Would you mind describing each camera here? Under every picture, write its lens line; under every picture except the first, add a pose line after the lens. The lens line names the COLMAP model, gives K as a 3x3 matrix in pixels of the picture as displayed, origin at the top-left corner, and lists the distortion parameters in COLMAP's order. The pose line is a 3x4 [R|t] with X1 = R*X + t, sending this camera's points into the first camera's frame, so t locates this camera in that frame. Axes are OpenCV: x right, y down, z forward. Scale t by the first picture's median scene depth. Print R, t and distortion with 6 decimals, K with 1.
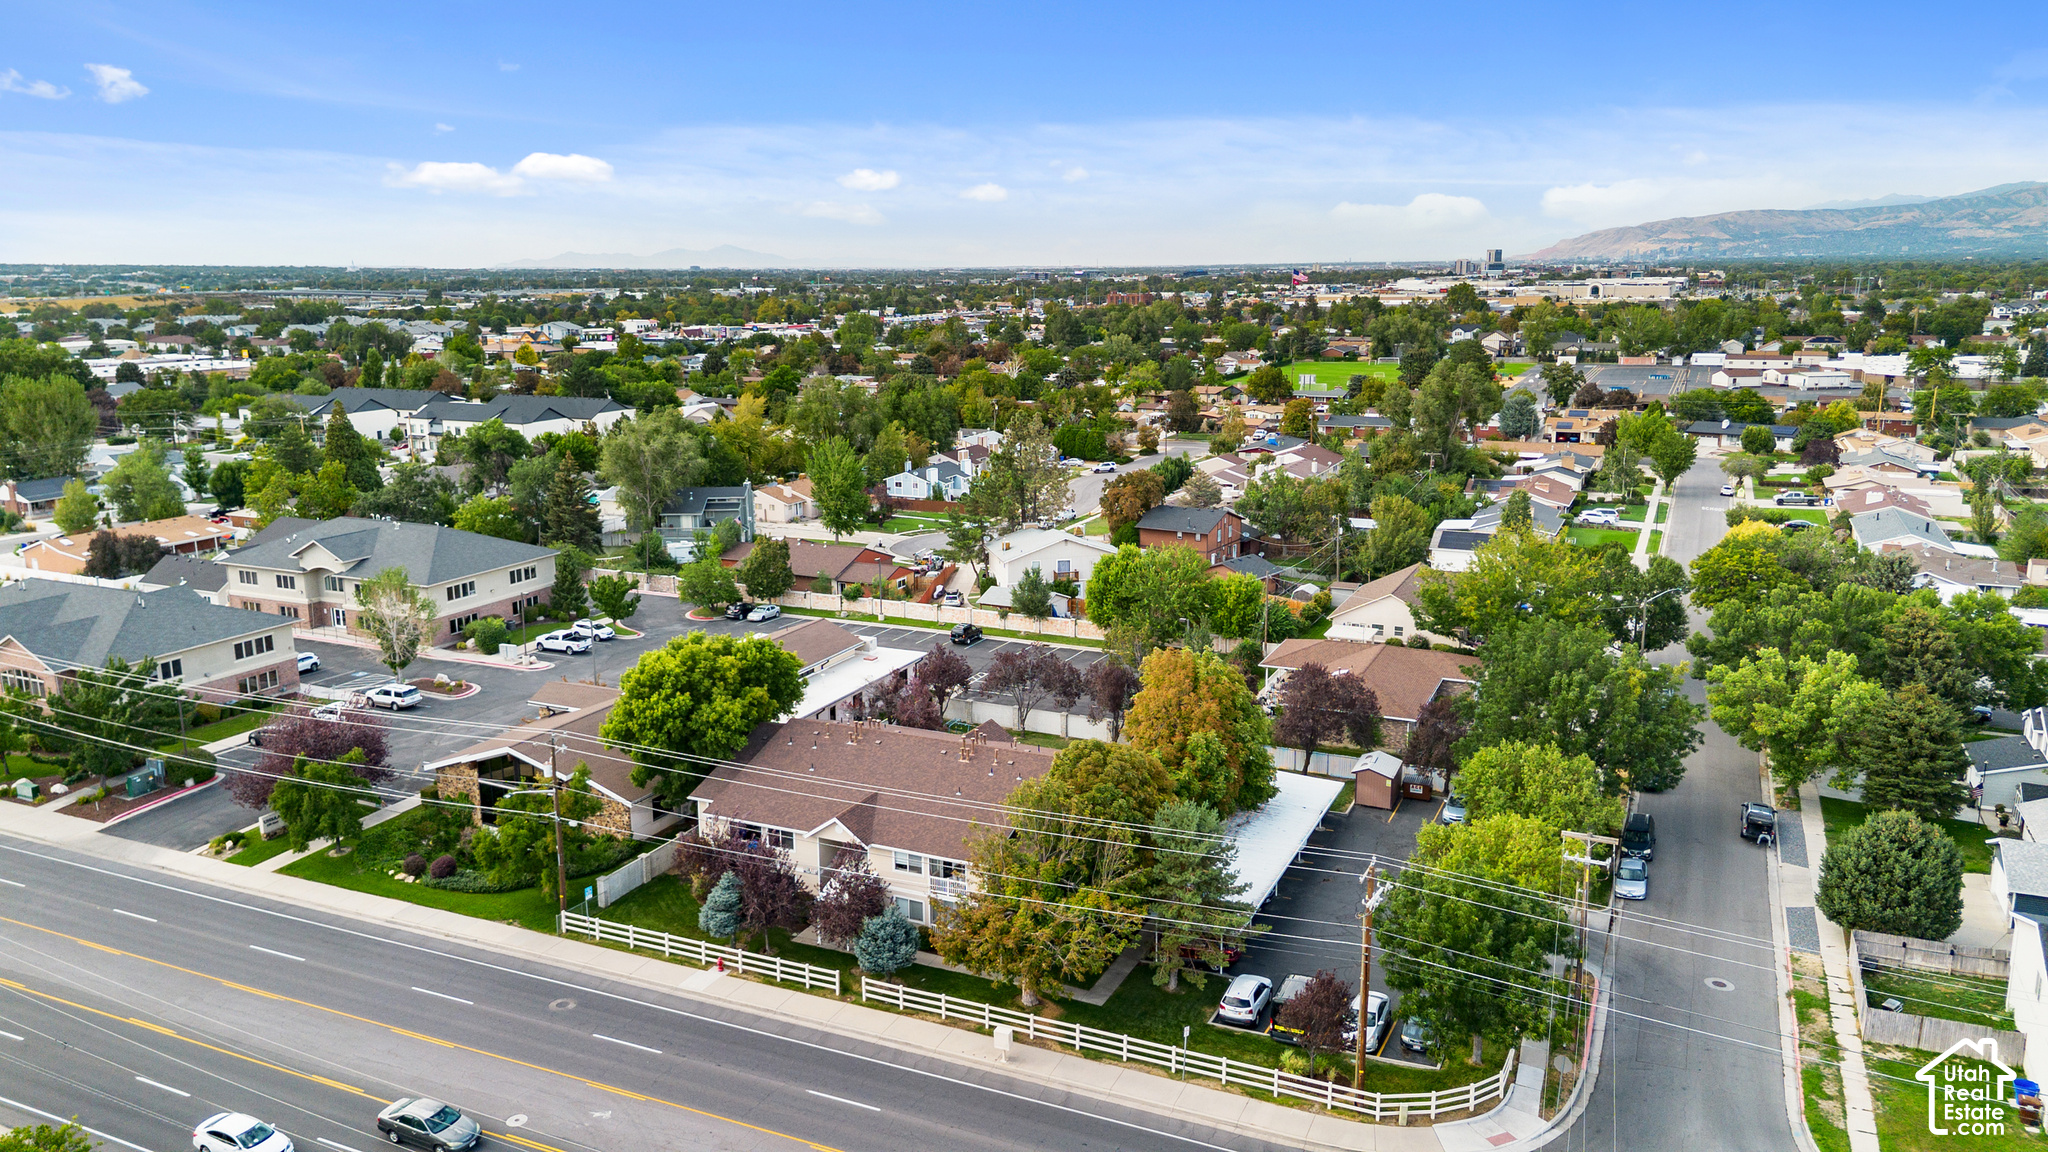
lens RADIAL K [[1453.4, 0, 1024.0], [0, 1453.4, 576.0], [0, 0, 1]] dist [0.066612, -0.071025]
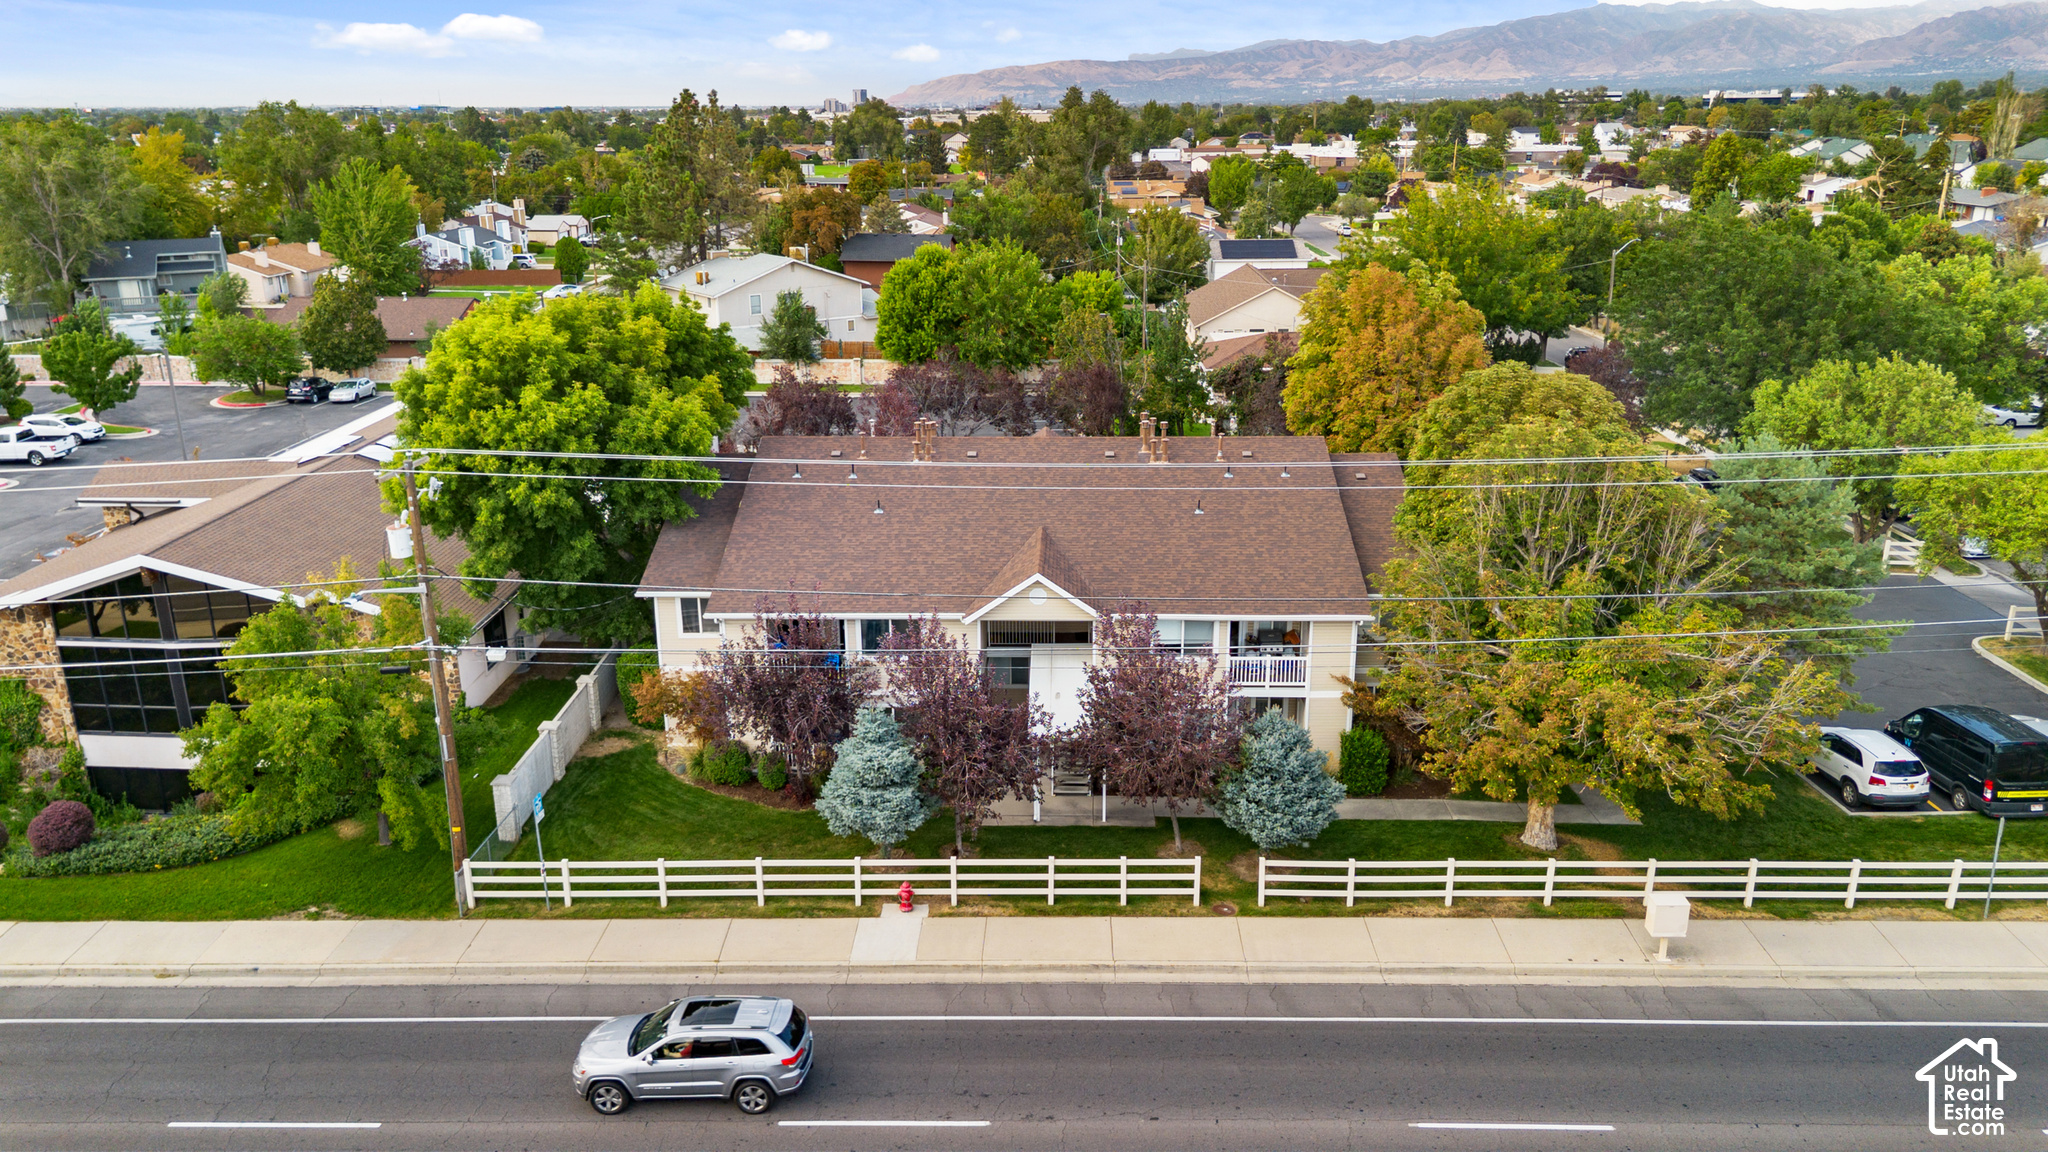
lens RADIAL K [[1442.4, 0, 1025.9], [0, 1442.4, 588.8], [0, 0, 1]] dist [0.073765, -0.078291]
pose [[0.911538, -0.126155, 0.391386, -0.328926], [0.083992, 0.988832, 0.123113, 0.110423], [-0.402547, -0.079349, 0.911954, 0.551094]]
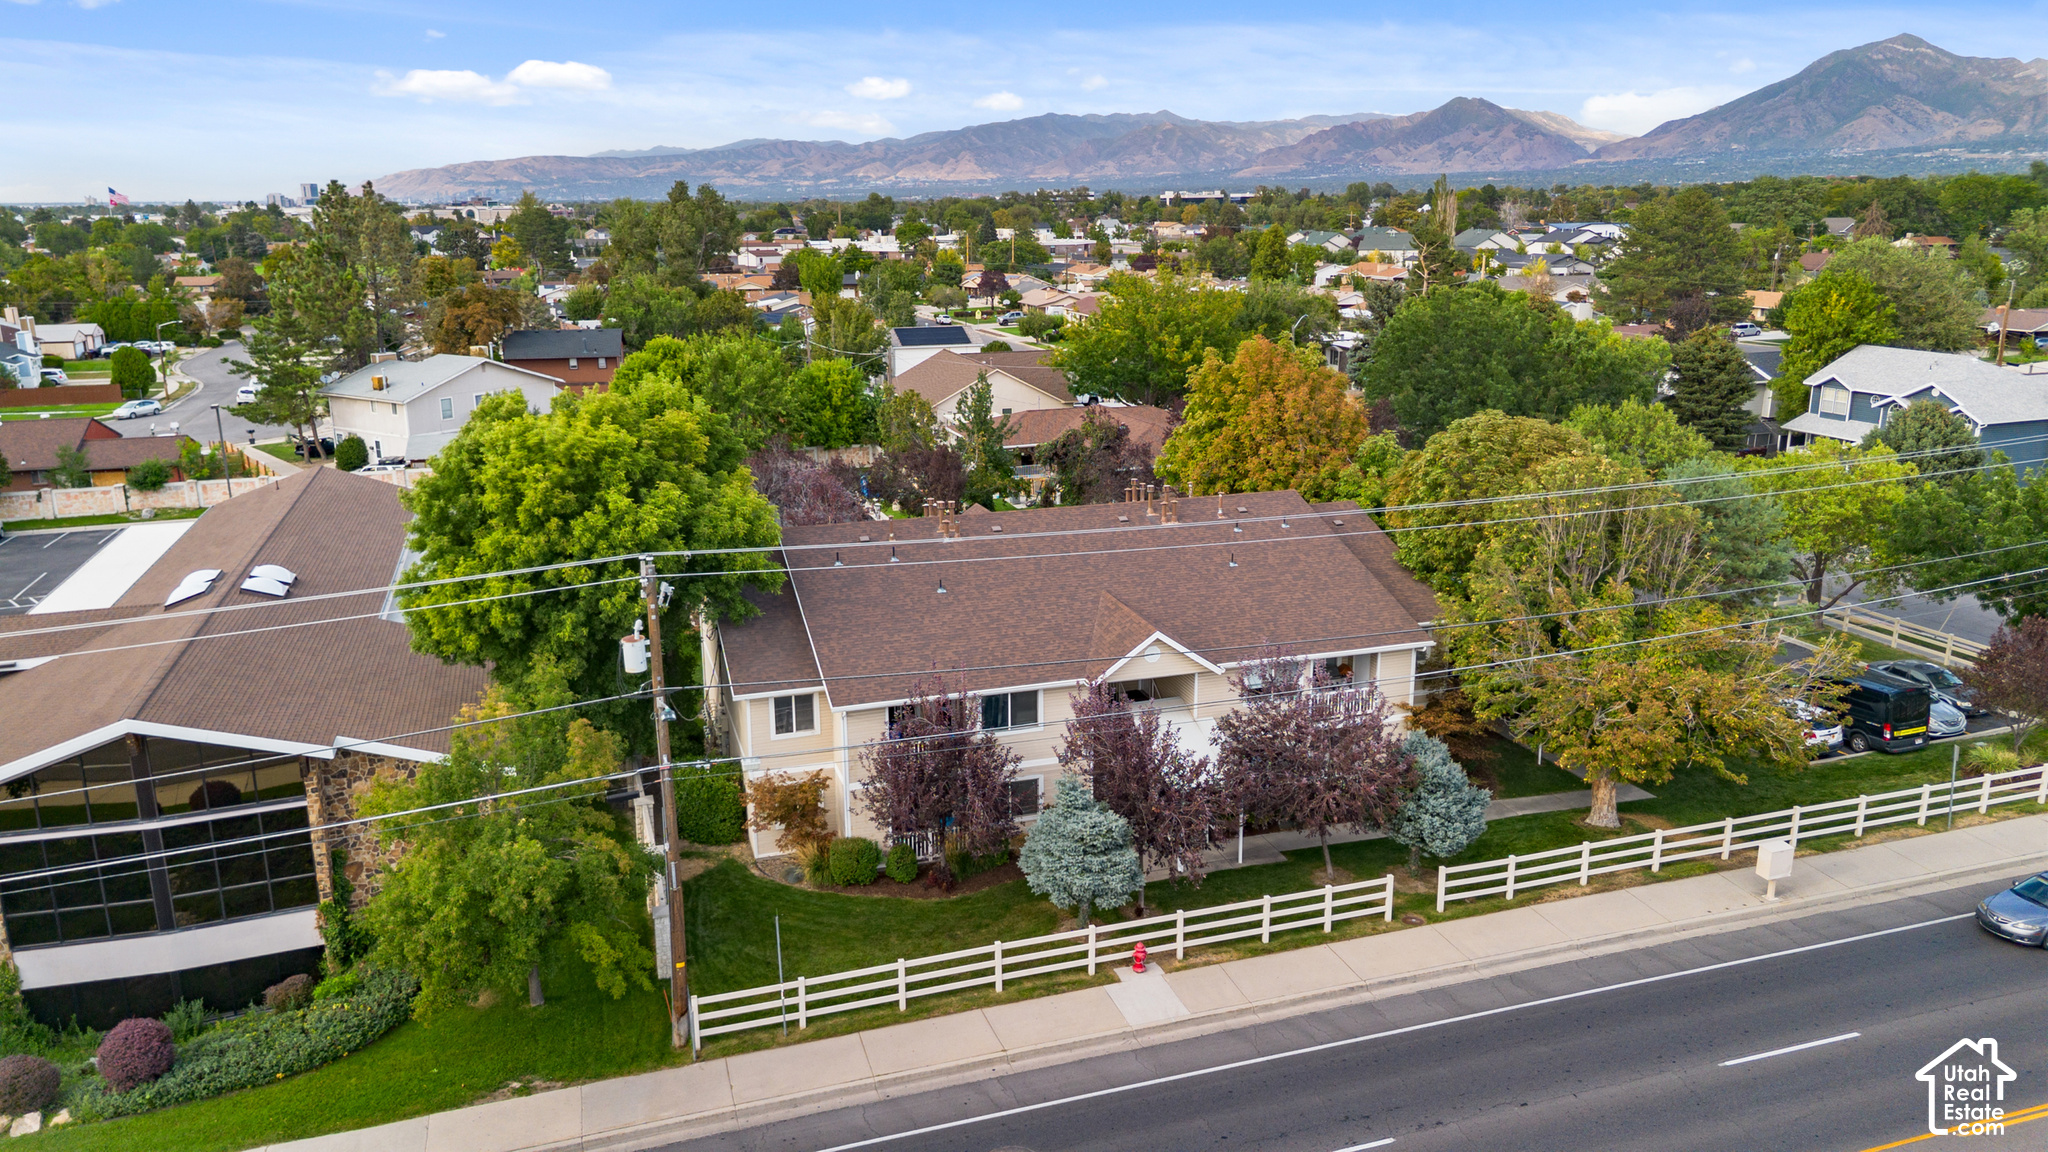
lens RADIAL K [[1453.4, 0, 1024.0], [0, 1453.4, 576.0], [0, 0, 1]] dist [0.066612, -0.071025]
pose [[0.724815, -0.169353, 0.667804, -0.508892], [0.146404, 0.985040, 0.090899, 0.092727], [-0.673208, 0.031884, 0.738766, 0.650016]]
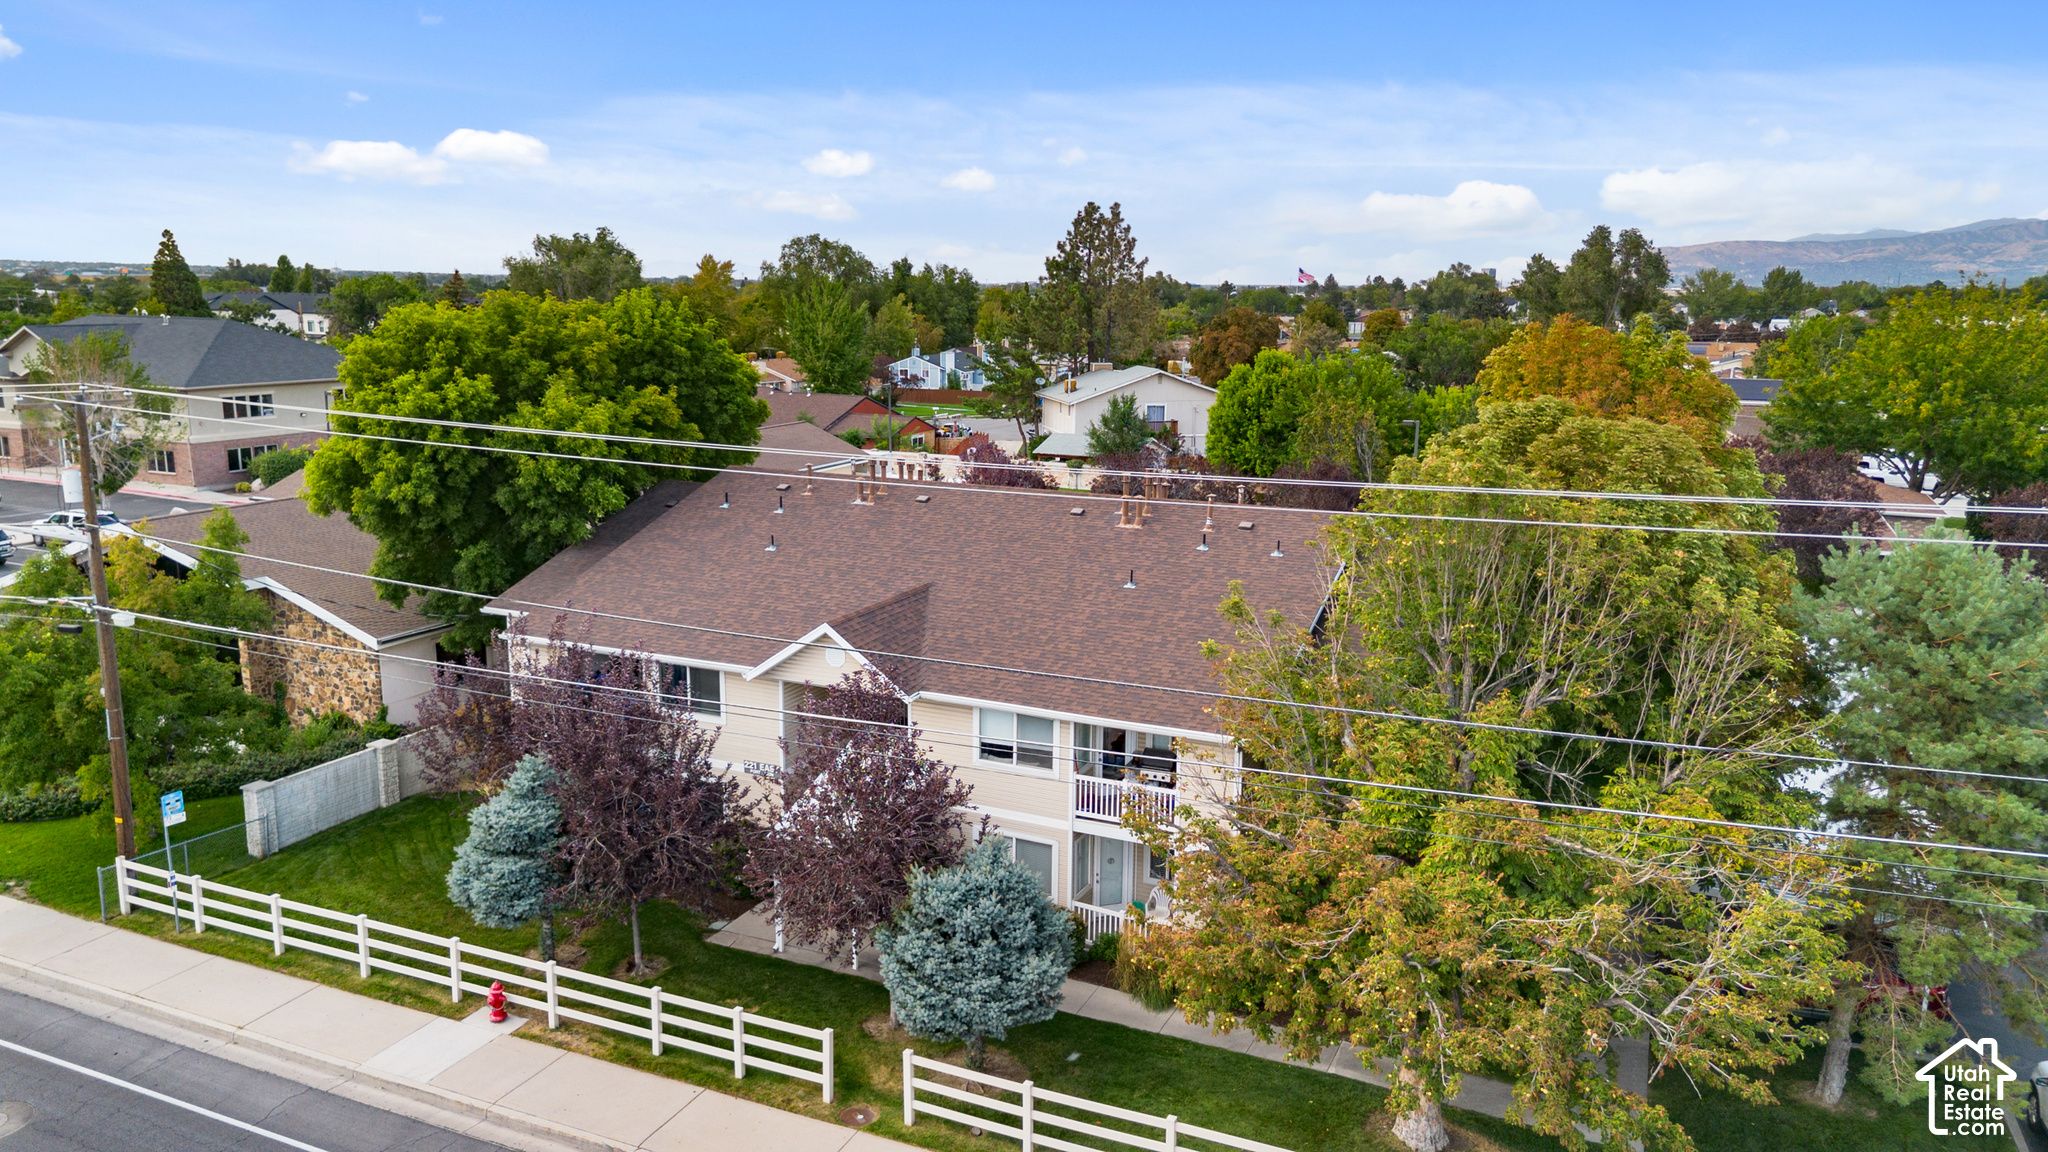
lens RADIAL K [[1442.4, 0, 1025.9], [0, 1442.4, 588.8], [0, 0, 1]] dist [0.073765, -0.078291]
pose [[0.999761, 0.017036, 0.013713, -0.082431], [-0.016976, 0.999846, -0.004481, 0.158256], [-0.013787, 0.004247, 0.999896, 0.619861]]
